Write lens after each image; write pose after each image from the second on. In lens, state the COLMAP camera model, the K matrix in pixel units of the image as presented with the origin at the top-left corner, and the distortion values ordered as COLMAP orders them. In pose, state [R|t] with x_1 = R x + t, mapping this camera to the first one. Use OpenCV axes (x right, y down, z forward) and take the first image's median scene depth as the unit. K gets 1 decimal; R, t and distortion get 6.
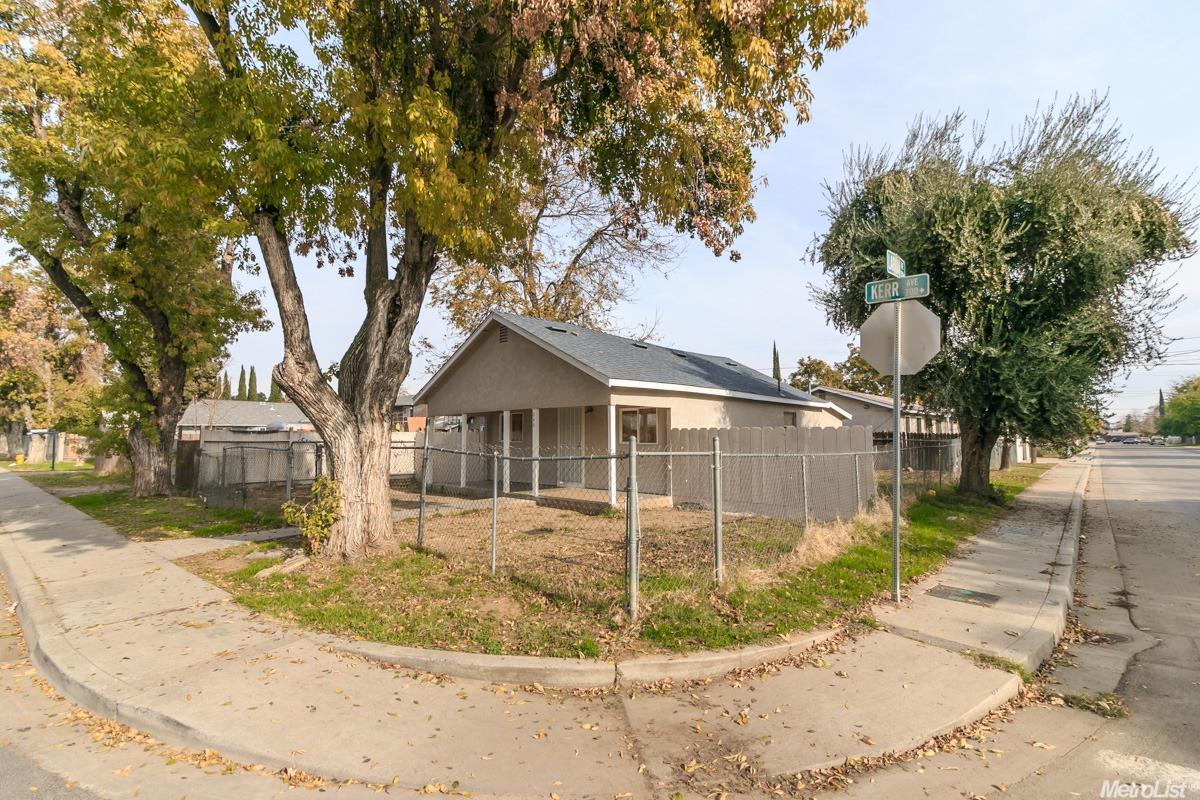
lens RADIAL K [[576.3, 0, 600.0], [0, 576.3, 400.0], [0, 0, 1]] dist [0.000390, 0.000024]
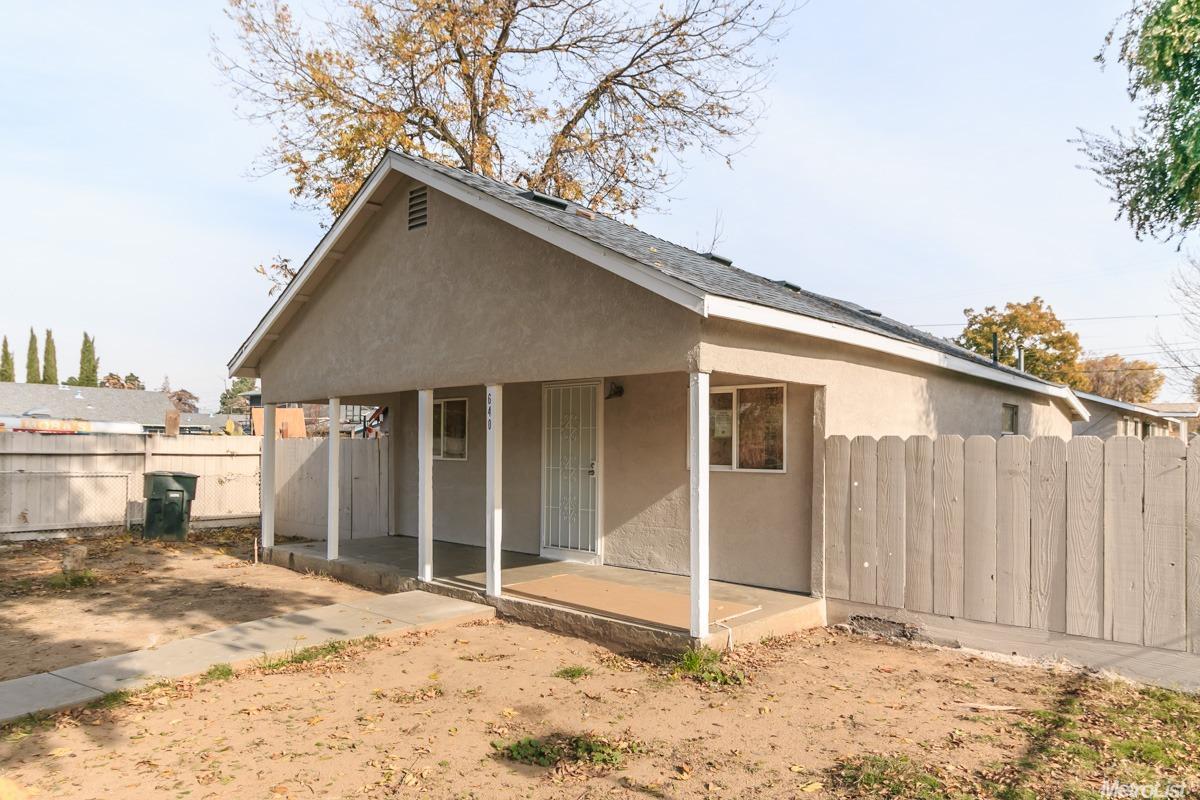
lens RADIAL K [[794.4, 0, 605.8], [0, 794.4, 441.6], [0, 0, 1]] dist [-0.000930, 0.001017]
pose [[0.999438, 0.010726, 0.031764, -0.044693], [-0.012650, 0.998059, 0.060982, 0.018446], [-0.031048, -0.061350, 0.997633, 0.383554]]
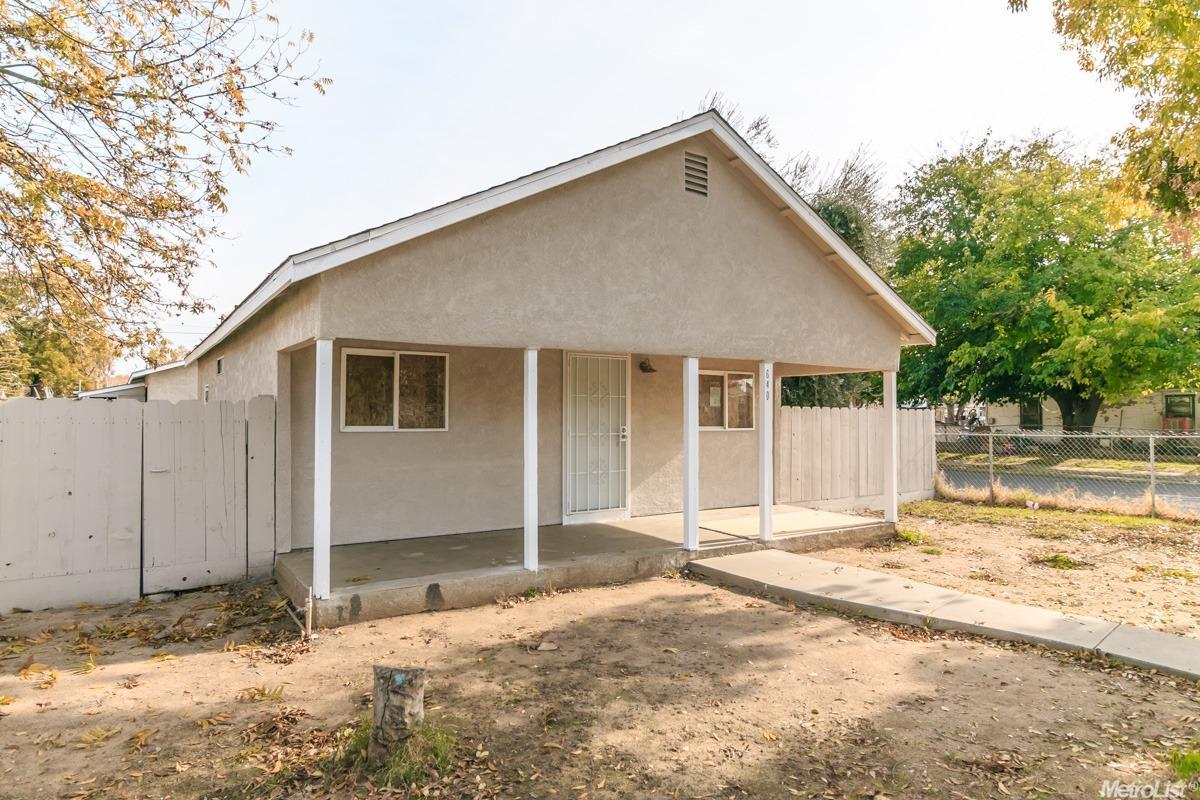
lens RADIAL K [[688.5, 0, 600.0], [0, 688.5, 400.0], [0, 0, 1]] dist [0.003813, 0.000478]
pose [[0.212836, 0.025621, 0.976752, -0.623013], [-0.070174, 0.997476, -0.010873, 0.056220], [-0.974565, -0.066228, 0.214097, 0.891828]]
